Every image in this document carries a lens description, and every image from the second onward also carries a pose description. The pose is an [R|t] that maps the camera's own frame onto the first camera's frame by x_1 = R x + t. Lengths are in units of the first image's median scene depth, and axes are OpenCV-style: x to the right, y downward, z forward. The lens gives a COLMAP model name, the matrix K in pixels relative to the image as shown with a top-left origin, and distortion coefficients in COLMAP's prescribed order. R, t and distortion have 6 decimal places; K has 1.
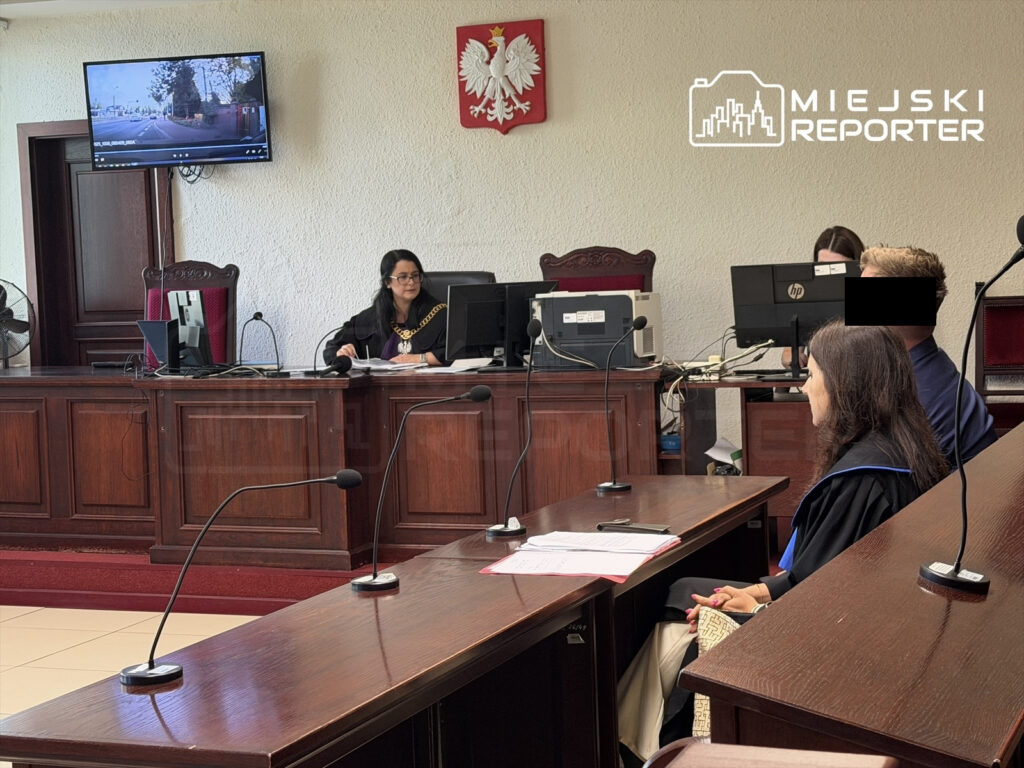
lens RADIAL K [[1777.1, 0, 533.6], [0, 1777.1, 383.7], [0, 0, 1]] dist [0.152546, 0.000000]
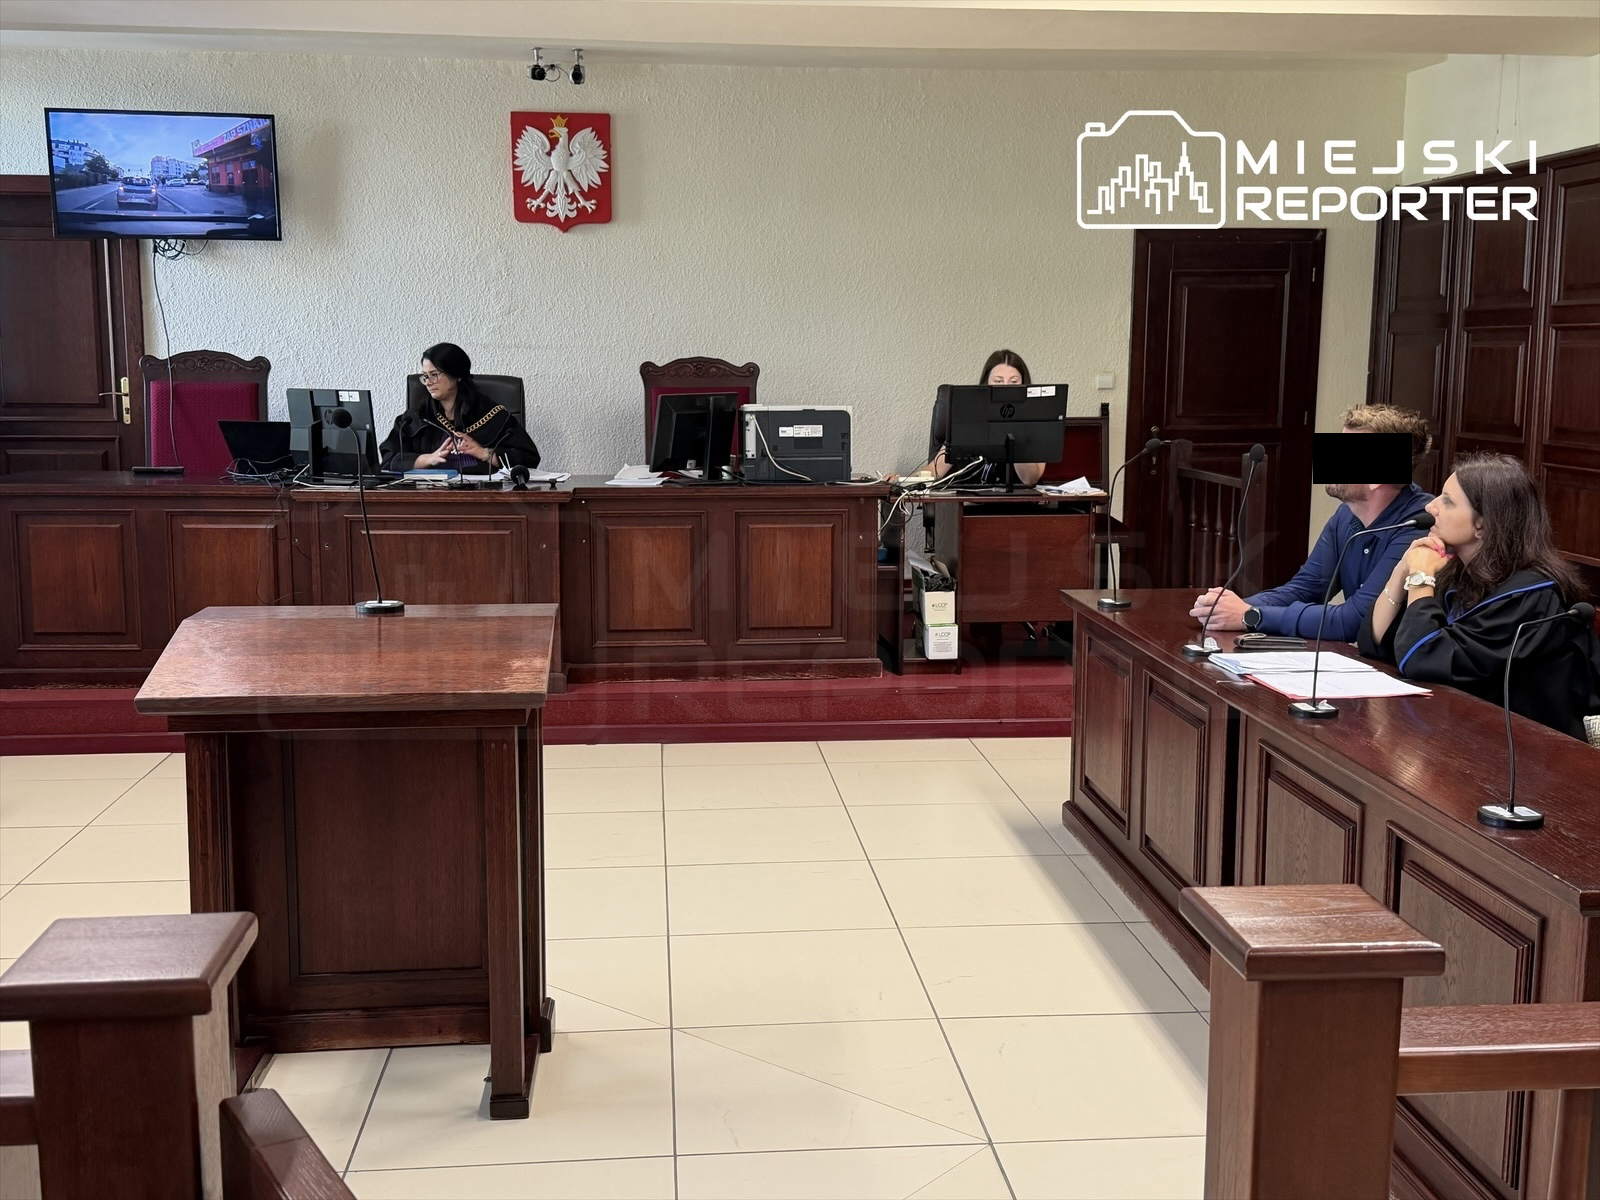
lens RADIAL K [[1698.5, 0, 817.5], [0, 1698.5, 632.0], [0, 0, 1]] dist [0.071947, 0.000000]
pose [[0.887198, -0.035789, 0.459998, -0.328782], [-0.005151, 0.996157, 0.087437, -0.006763], [-0.461360, -0.079944, 0.883604, 0.109413]]
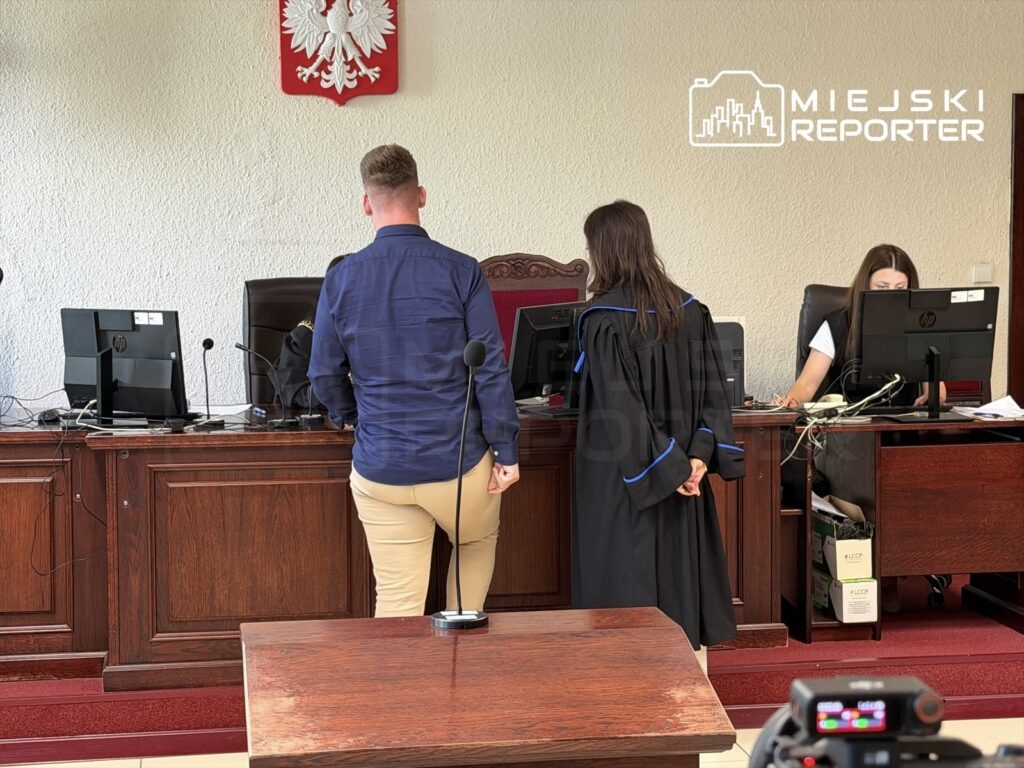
lens RADIAL K [[2059.8, 0, 526.3], [0, 2059.8, 373.9], [0, 0, 1]] dist [0.171910, 0.000000]
pose [[0.853762, -0.013260, 0.520495, -0.430539], [0.010985, 0.999912, 0.007455, -0.026863], [-0.520548, -0.000647, 0.853832, 0.173007]]
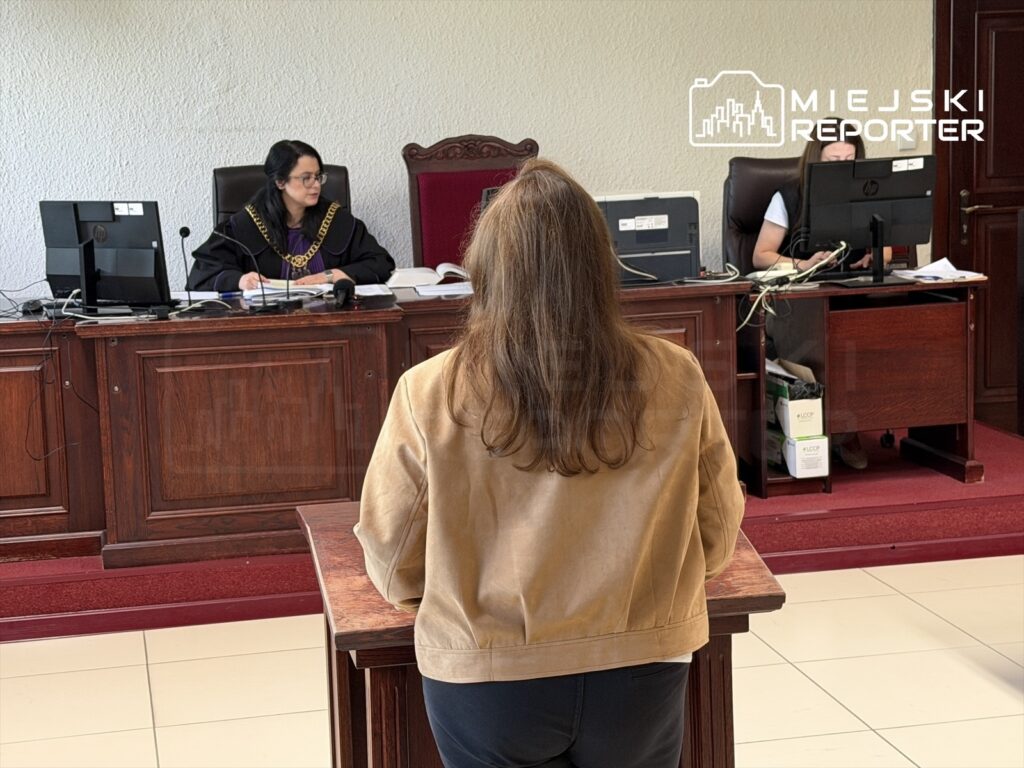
lens RADIAL K [[1974.6, 0, 520.8], [0, 1974.6, 378.2], [0, 0, 1]] dist [0.159669, 0.000000]
pose [[0.824015, -0.076558, 0.561371, -0.455909], [0.040032, 0.996219, 0.077099, -0.031255], [-0.565151, -0.041058, 0.823965, 0.189103]]
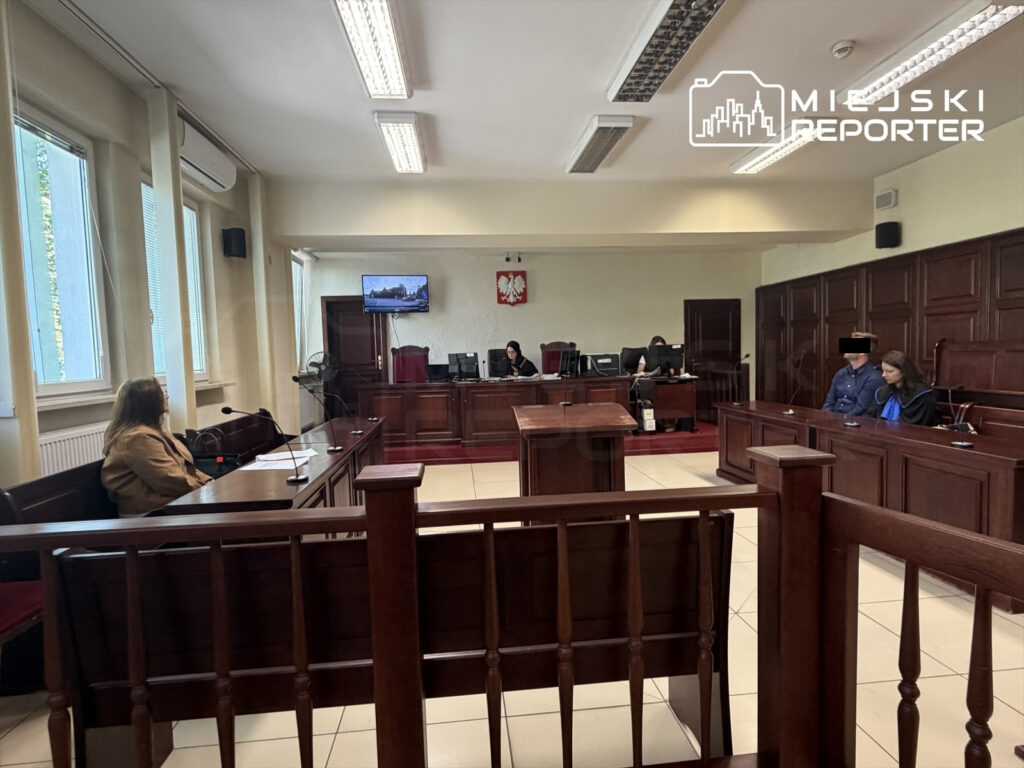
lens RADIAL K [[542.6, 0, 509.0], [0, 542.6, 388.3], [0, 0, 1]] dist [-0.007386, 0.002888]
pose [[0.885537, -0.021065, 0.464091, -0.471406], [0.030097, 0.999474, -0.012063, 0.015456], [-0.463593, 0.024649, 0.885705, 0.163493]]
